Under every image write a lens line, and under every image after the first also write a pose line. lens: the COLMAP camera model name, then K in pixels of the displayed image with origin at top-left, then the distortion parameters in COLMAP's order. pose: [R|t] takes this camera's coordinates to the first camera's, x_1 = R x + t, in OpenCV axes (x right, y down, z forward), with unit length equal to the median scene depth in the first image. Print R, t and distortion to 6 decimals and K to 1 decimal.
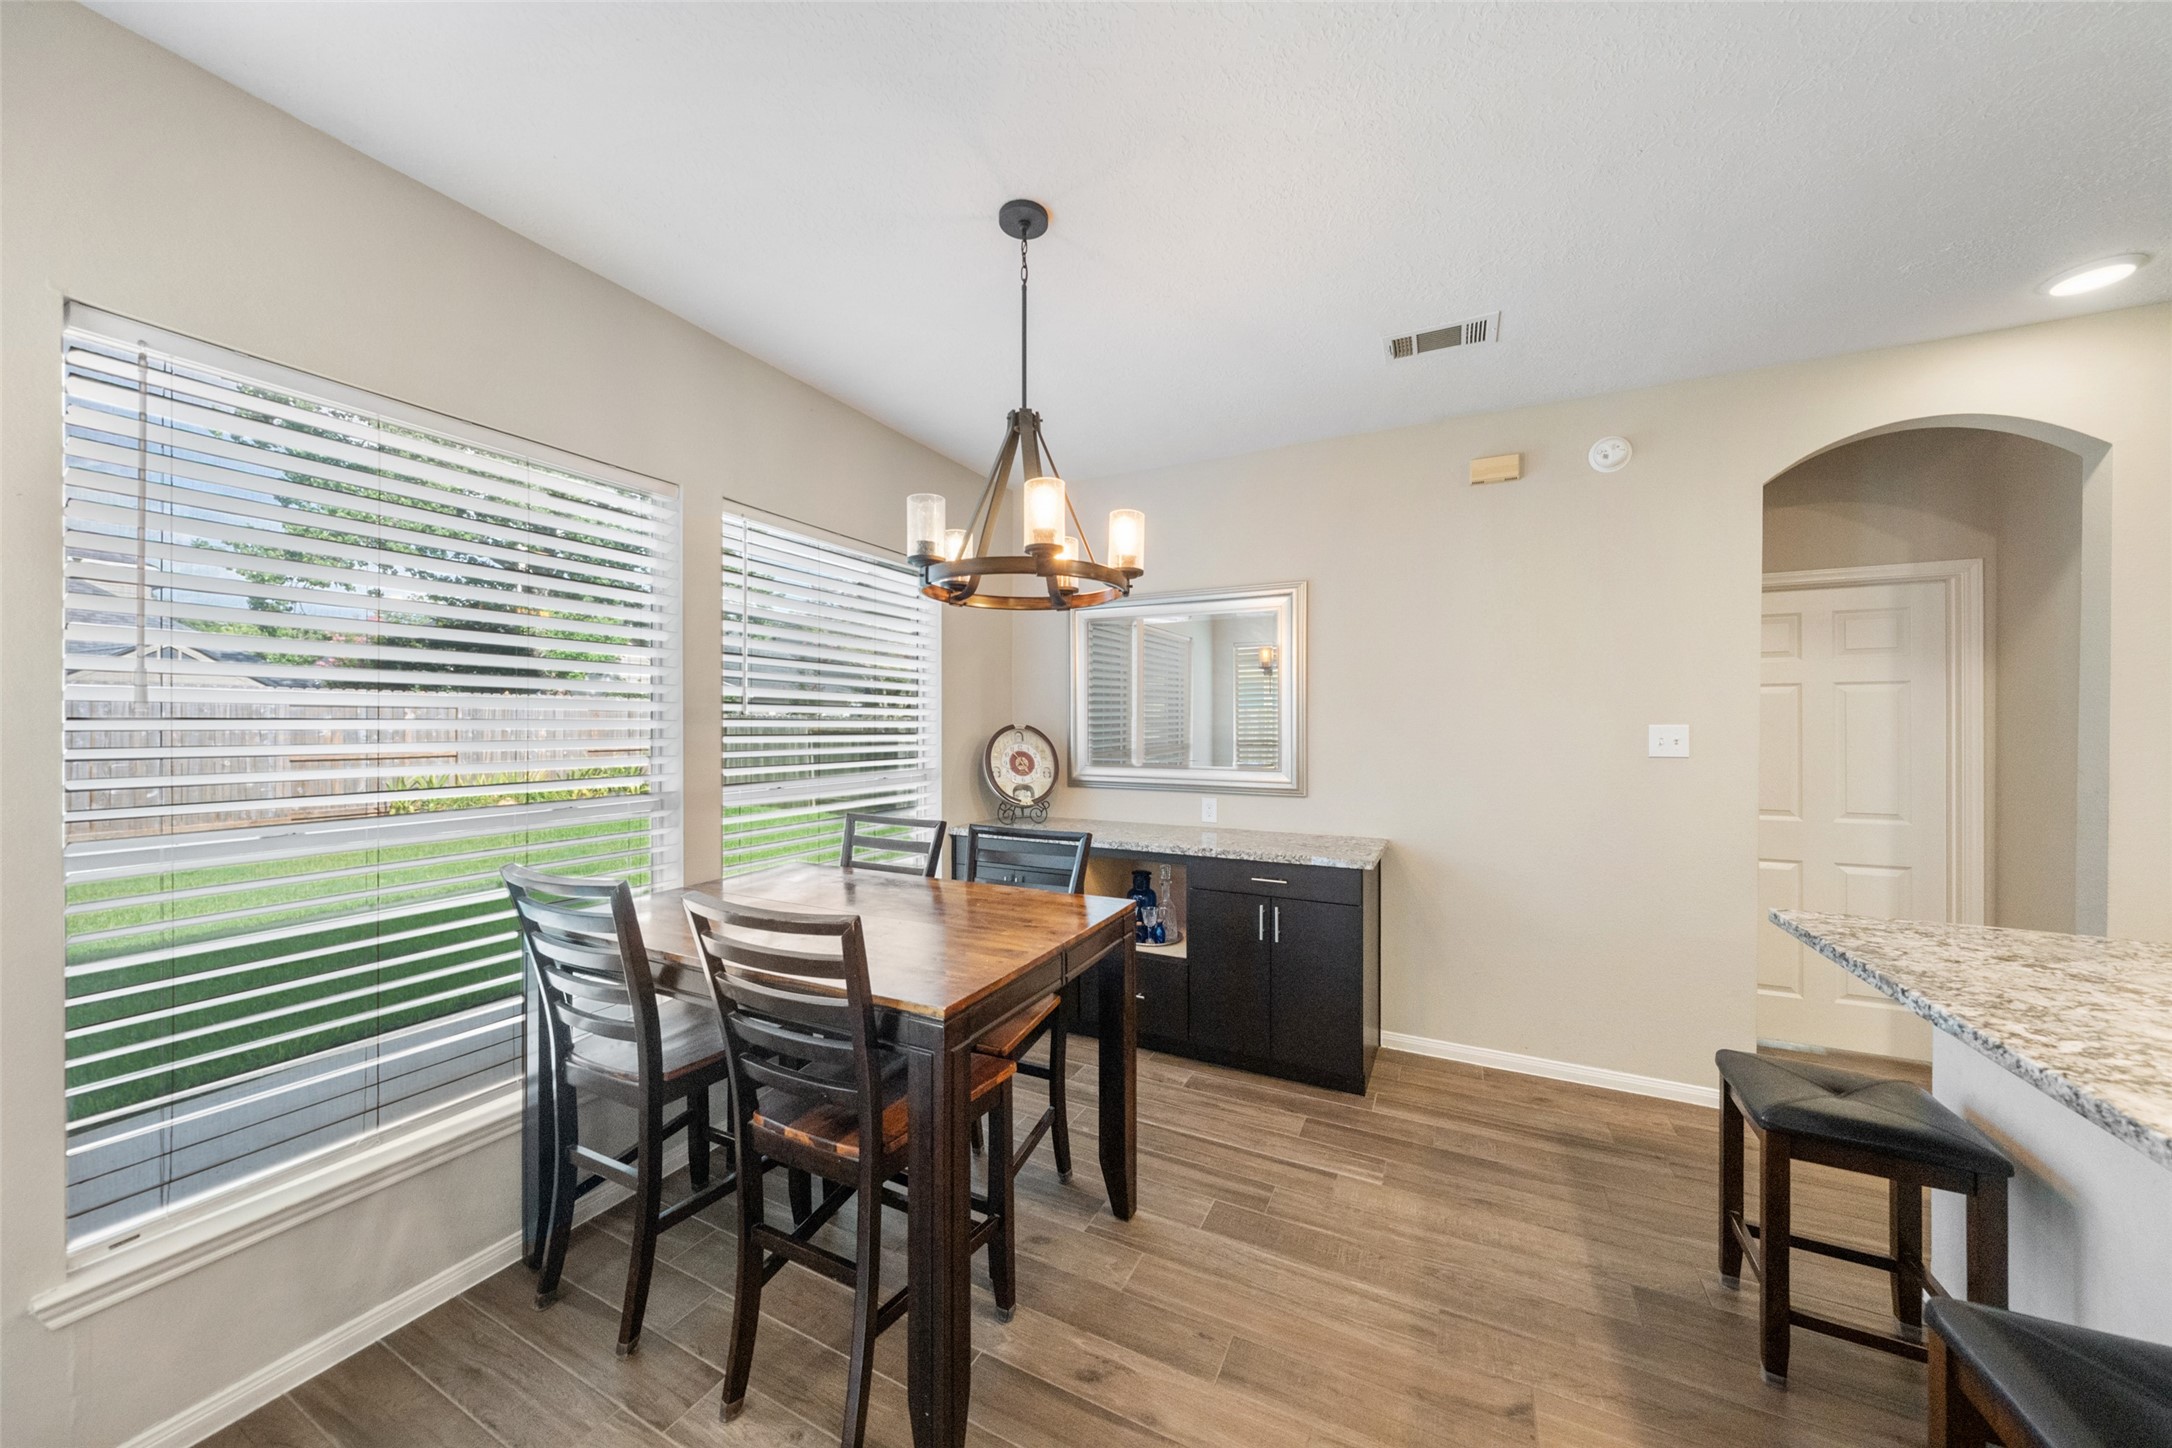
lens RADIAL K [[742.5, 0, 1088.2], [0, 742.5, 719.9], [0, 0, 1]] dist [-0.002144, -0.000049]
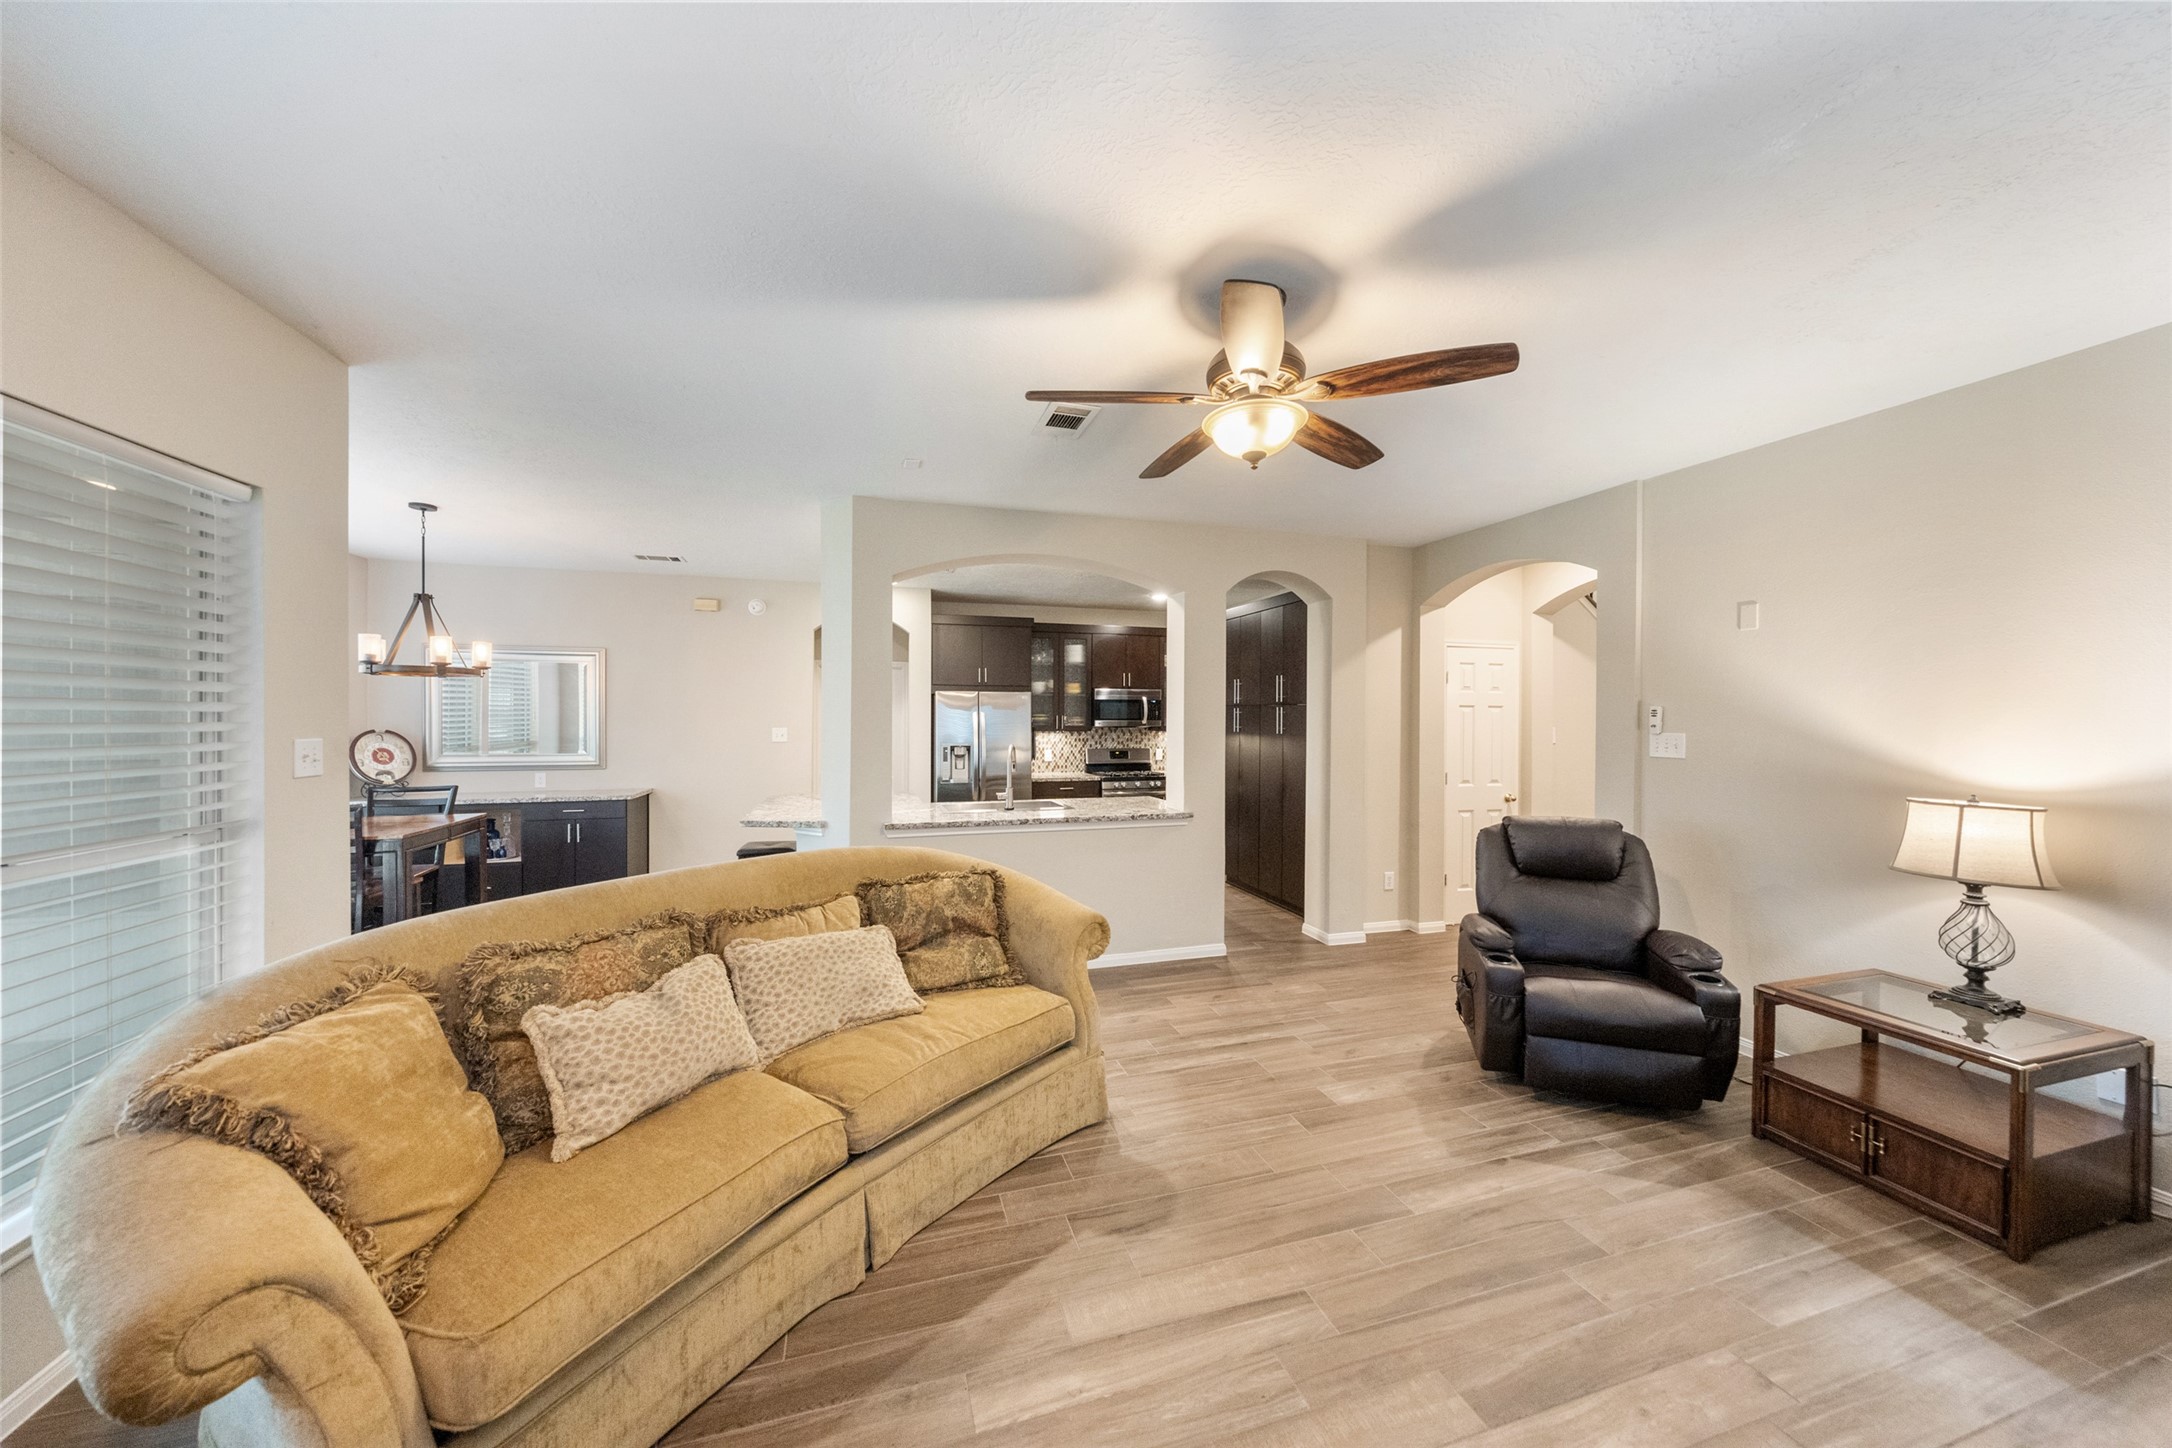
lens RADIAL K [[742.5, 0, 1088.2], [0, 742.5, 719.9], [0, 0, 1]] dist [-0.002144, -0.000049]
pose [[0.725305, -0.001609, 0.688425, -0.095269], [-0.005284, 0.999955, 0.007905, -0.034942], [-0.688407, -0.009371, 0.725264, -1.111797]]
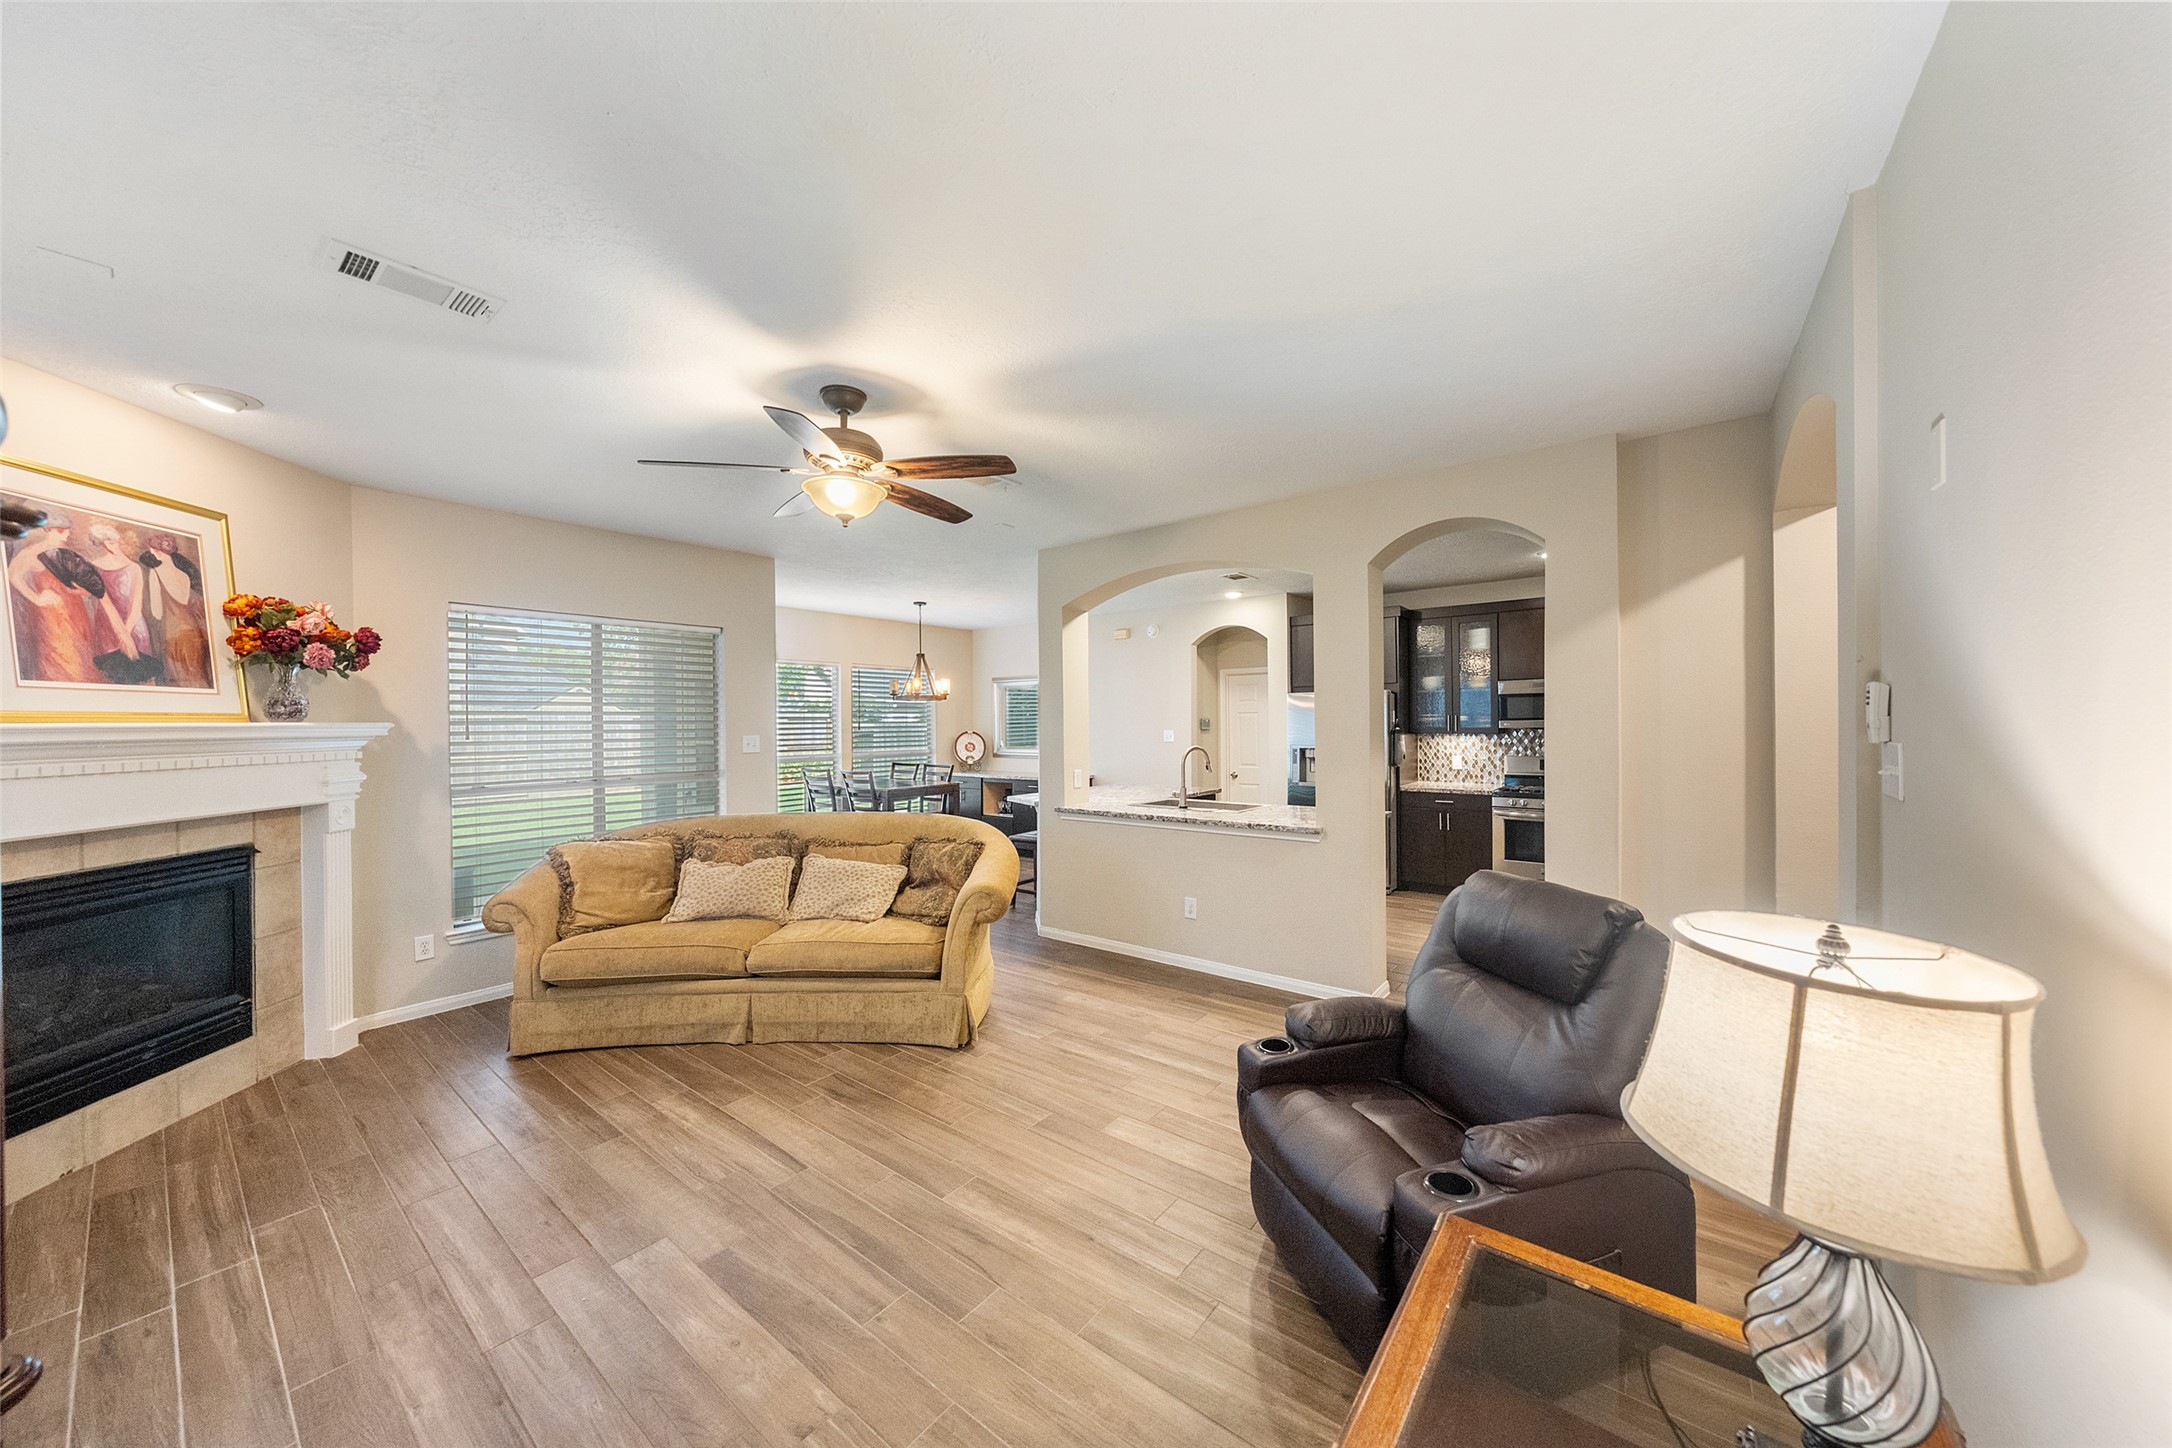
lens RADIAL K [[751.3, 0, 1068.2], [0, 751.3, 722.9], [0, 0, 1]] dist [0.012184, -0.000015]
pose [[0.976449, -0.012906, -0.215361, 0.840460], [0.014430, 0.999881, 0.005506, -0.034239], [0.215265, -0.008484, 0.976519, -1.492200]]
